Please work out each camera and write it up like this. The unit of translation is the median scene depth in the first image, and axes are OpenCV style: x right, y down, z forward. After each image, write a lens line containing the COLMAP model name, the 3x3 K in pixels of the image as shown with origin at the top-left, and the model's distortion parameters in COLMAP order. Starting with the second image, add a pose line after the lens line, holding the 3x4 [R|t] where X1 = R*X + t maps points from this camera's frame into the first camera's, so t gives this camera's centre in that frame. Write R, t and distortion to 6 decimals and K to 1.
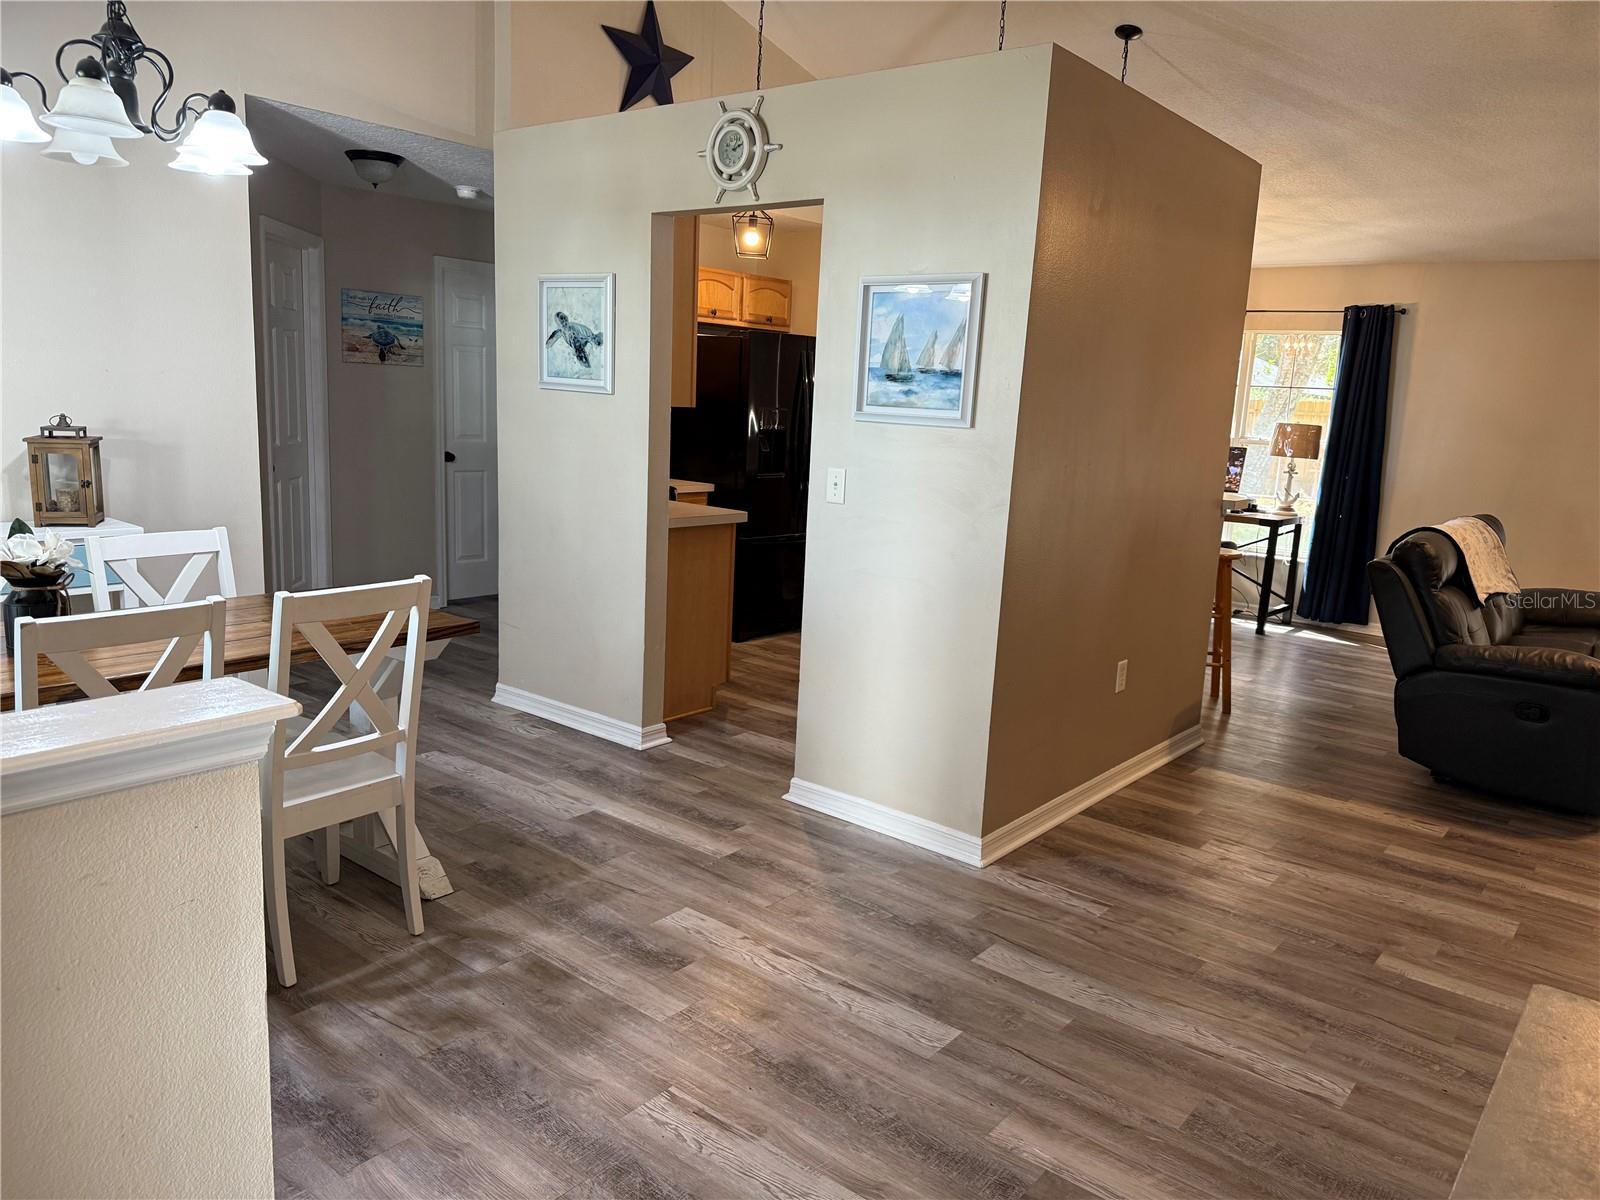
lens RADIAL K [[1131.0, 0, 810.3], [0, 1131.0, 605.4], [0, 0, 1]] dist [0.041046, -0.048137]
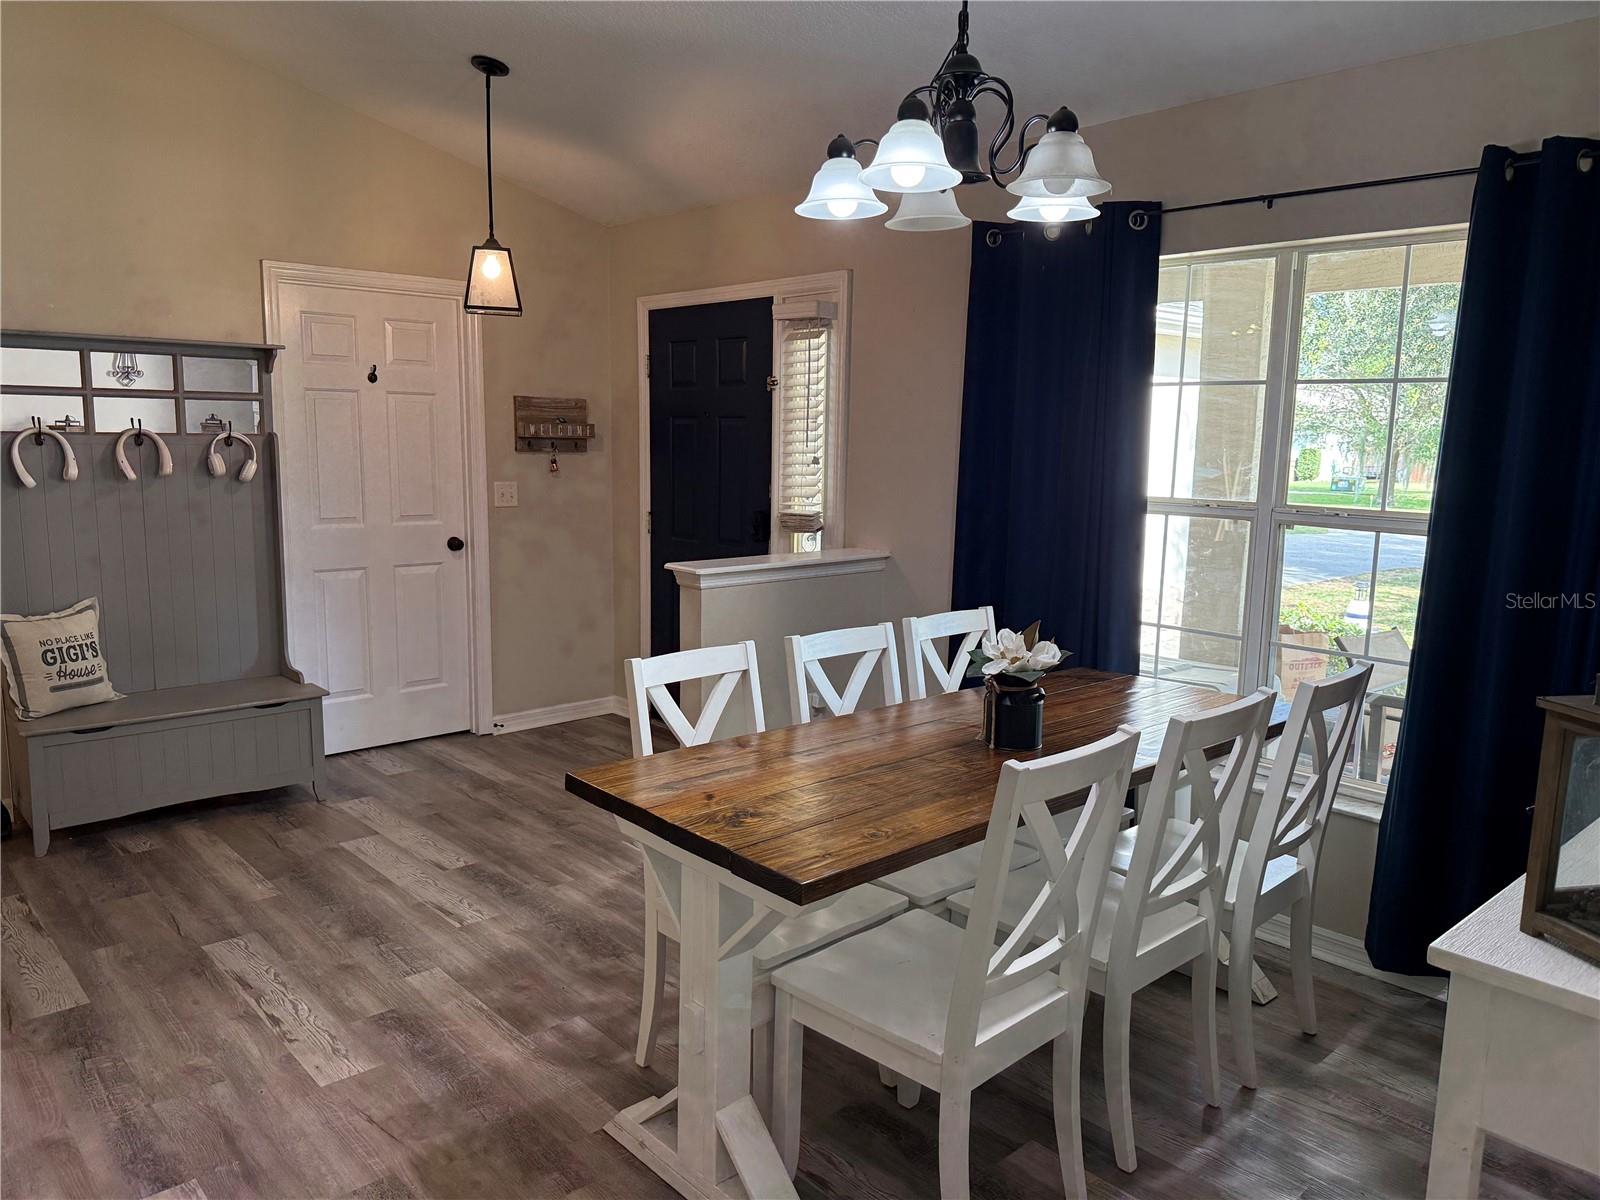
lens RADIAL K [[1131.0, 0, 802.6], [0, 1131.0, 599.3], [0, 0, 1]] dist [0.041046, -0.048137]
pose [[-0.987906, -0.084543, 0.129980, -0.460887], [-0.035475, 0.939281, 0.341311, -0.303126], [-0.150943, 0.332572, -0.930920, 1.406822]]
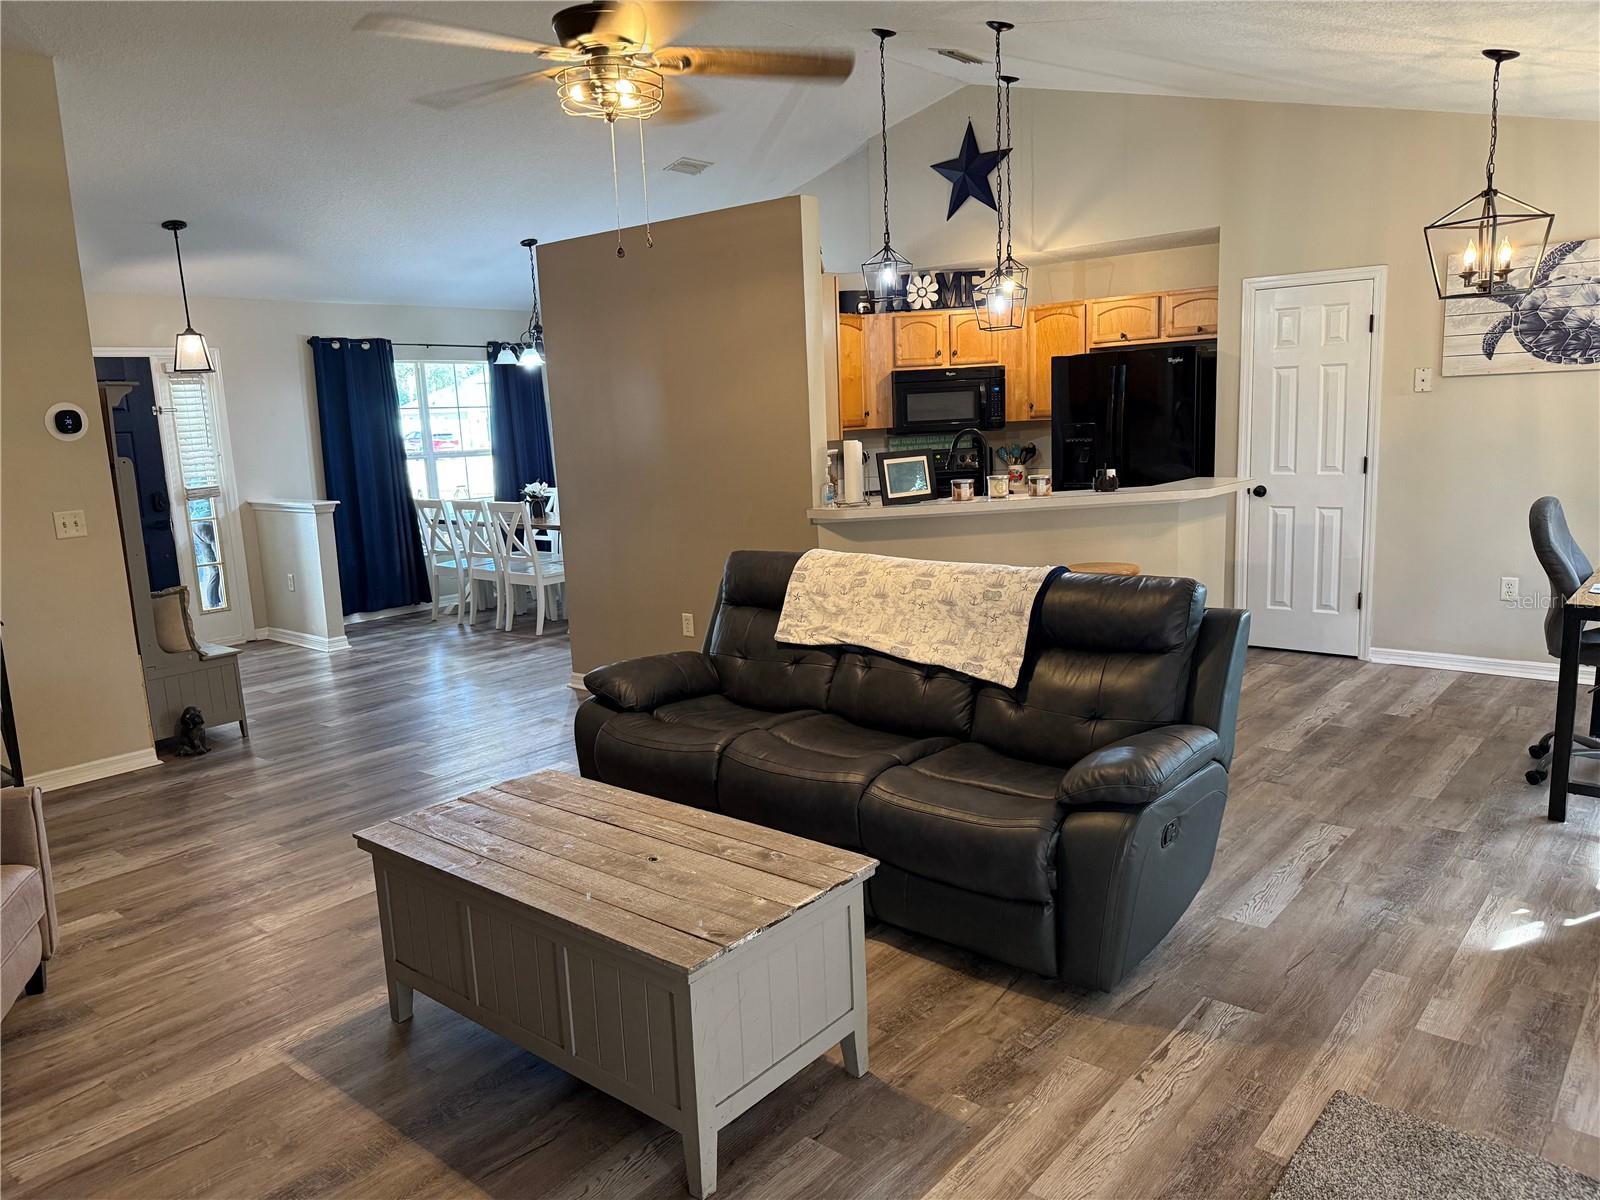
lens RADIAL K [[1131.0, 0, 814.4], [0, 1131.0, 614.1], [0, 0, 1]] dist [0.041046, -0.048137]
pose [[-0.024108, 0.131739, -0.990991, 1.935480], [-0.148358, 0.979832, 0.133865, -0.183523], [0.988640, 0.150248, -0.004077, 1.388465]]
